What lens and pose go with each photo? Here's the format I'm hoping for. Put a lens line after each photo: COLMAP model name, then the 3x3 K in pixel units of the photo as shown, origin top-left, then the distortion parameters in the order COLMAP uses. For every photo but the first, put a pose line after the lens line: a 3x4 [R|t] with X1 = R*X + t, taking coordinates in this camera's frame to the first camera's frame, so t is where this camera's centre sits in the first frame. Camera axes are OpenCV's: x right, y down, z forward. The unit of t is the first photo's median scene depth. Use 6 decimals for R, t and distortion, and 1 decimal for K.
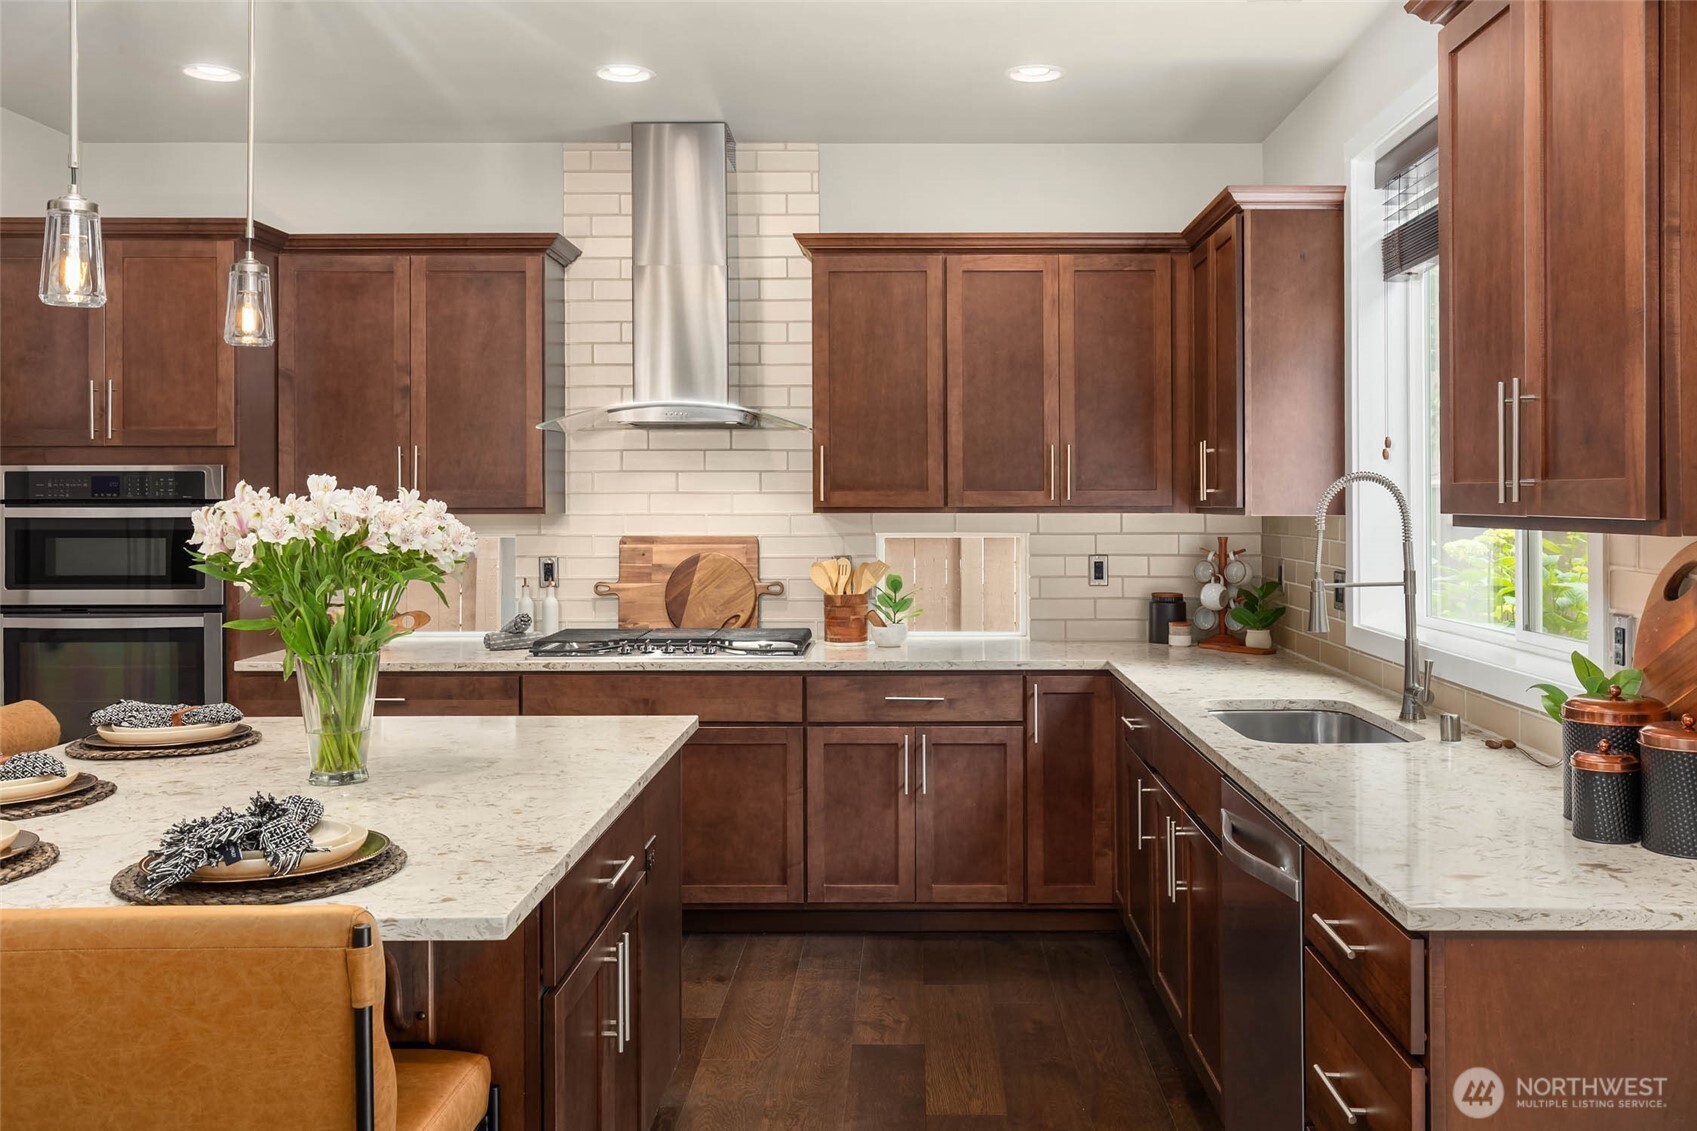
lens RADIAL K [[1522.2, 0, 905.1], [0, 1522.2, 472.2], [0, 0, 1]] dist [0.032022, -0.004423]
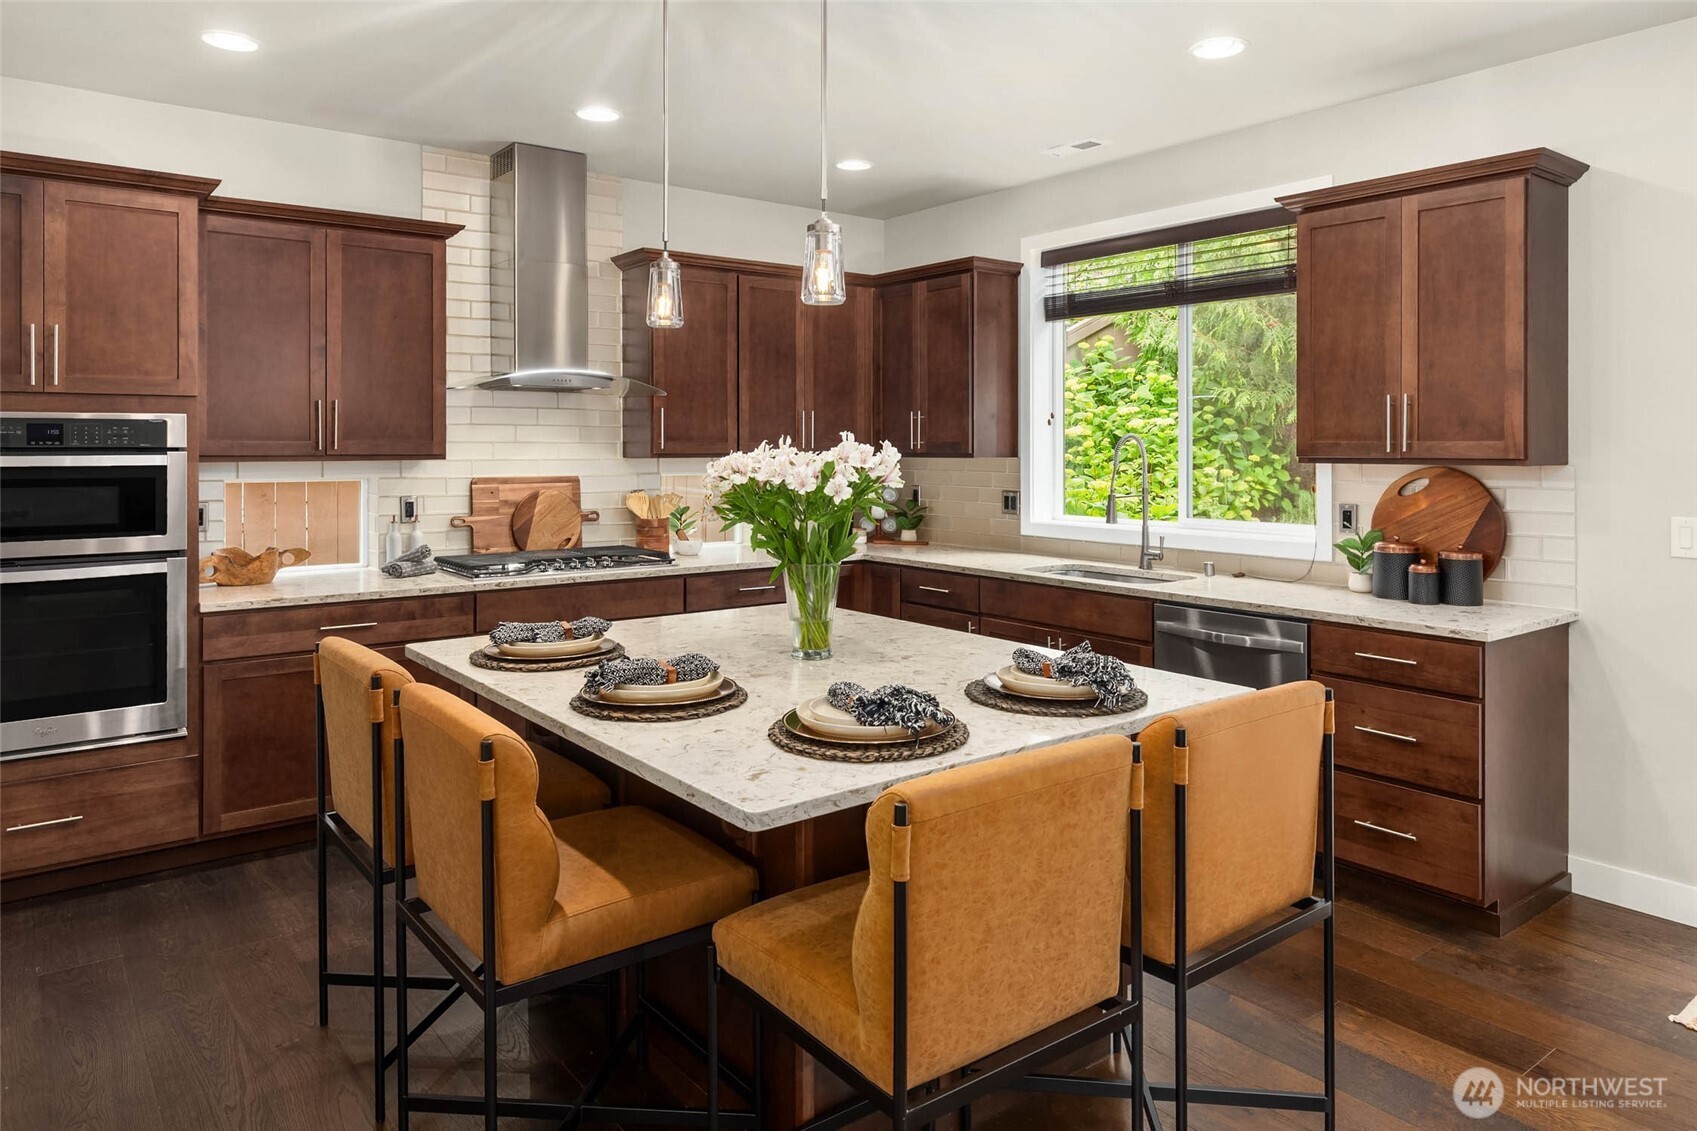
lens RADIAL K [[1118.1, 0, 863.4], [0, 1118.1, 449.9], [0, 0, 1]] dist [-0.005519, 0.001953]
pose [[0.782460, -0.000701, 0.622700, -0.526561], [-0.011586, 0.999810, 0.015683, 0.002047], [-0.622593, -0.019486, 0.782303, 0.117627]]
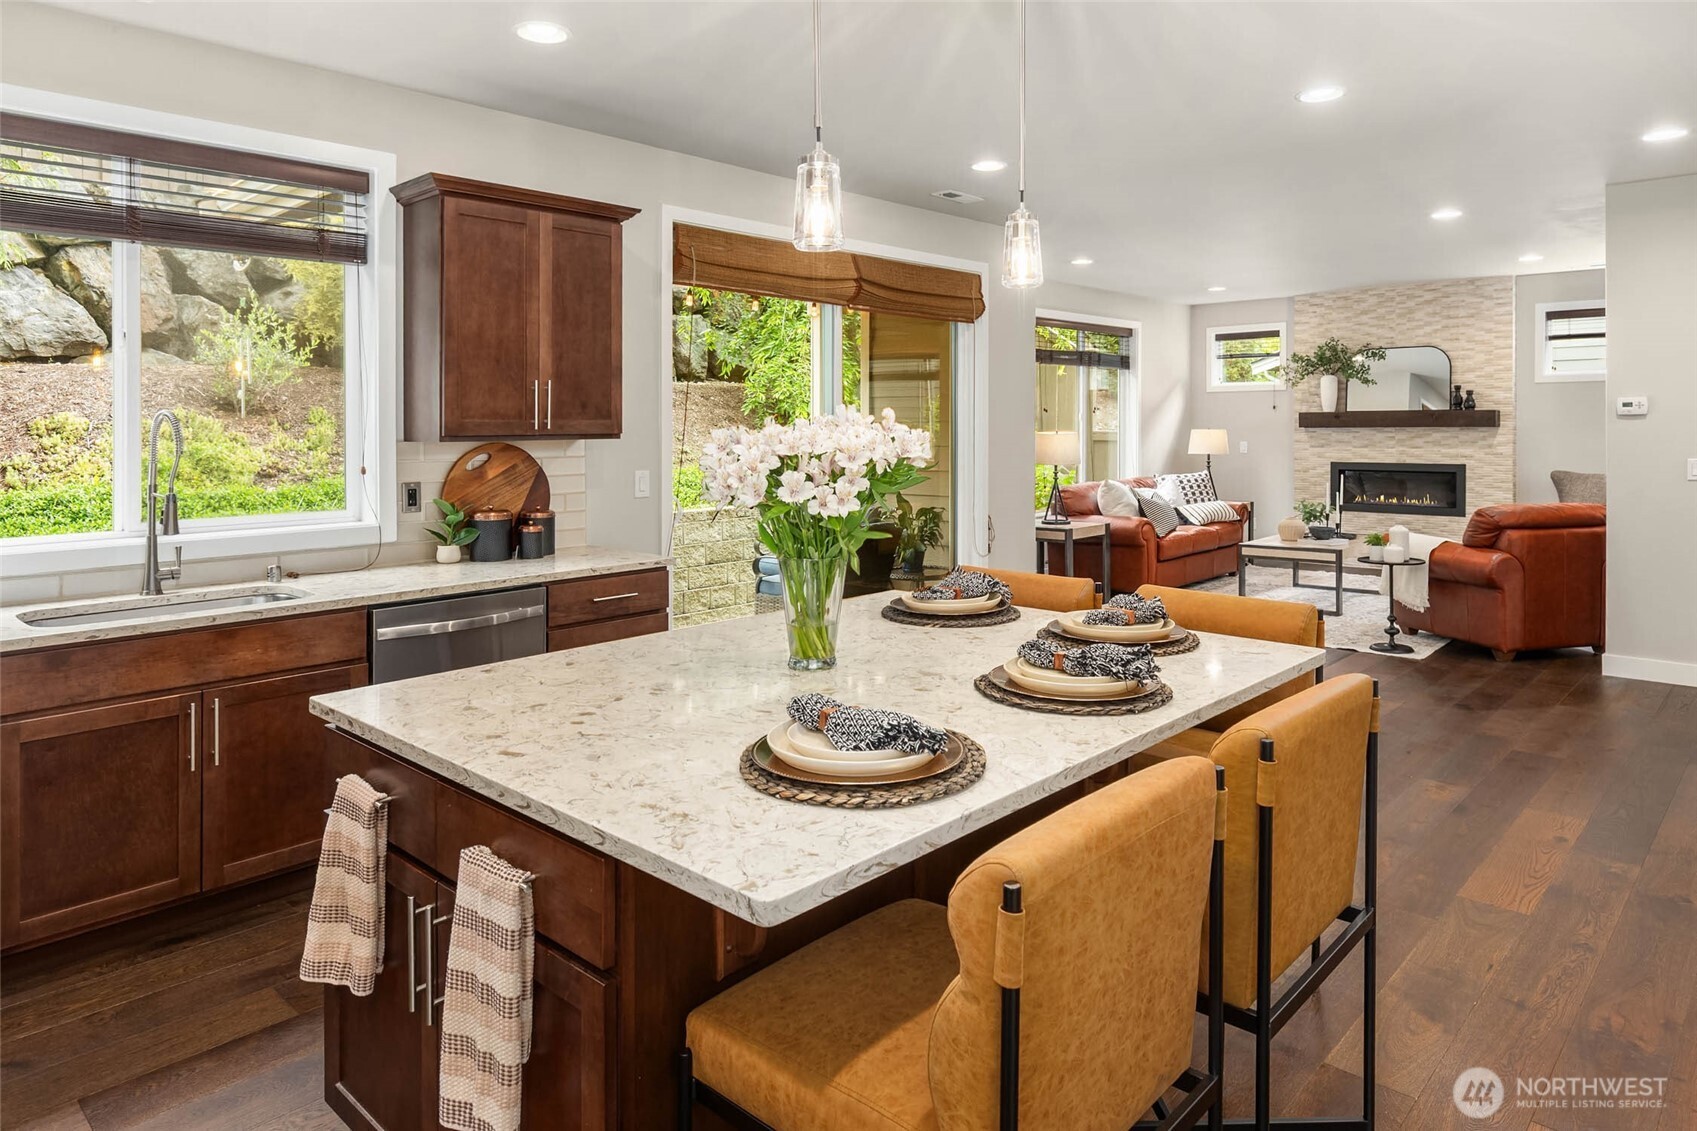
lens RADIAL K [[1043.3, 0, 867.6], [0, 1043.3, 422.3], [0, 0, 1]] dist [0.011791, -0.003226]
pose [[-0.736354, 0.009941, 0.676523, -0.519882], [-0.000909, 0.999877, -0.015681, 0.017064], [-0.676595, -0.012162, -0.736255, 0.867590]]
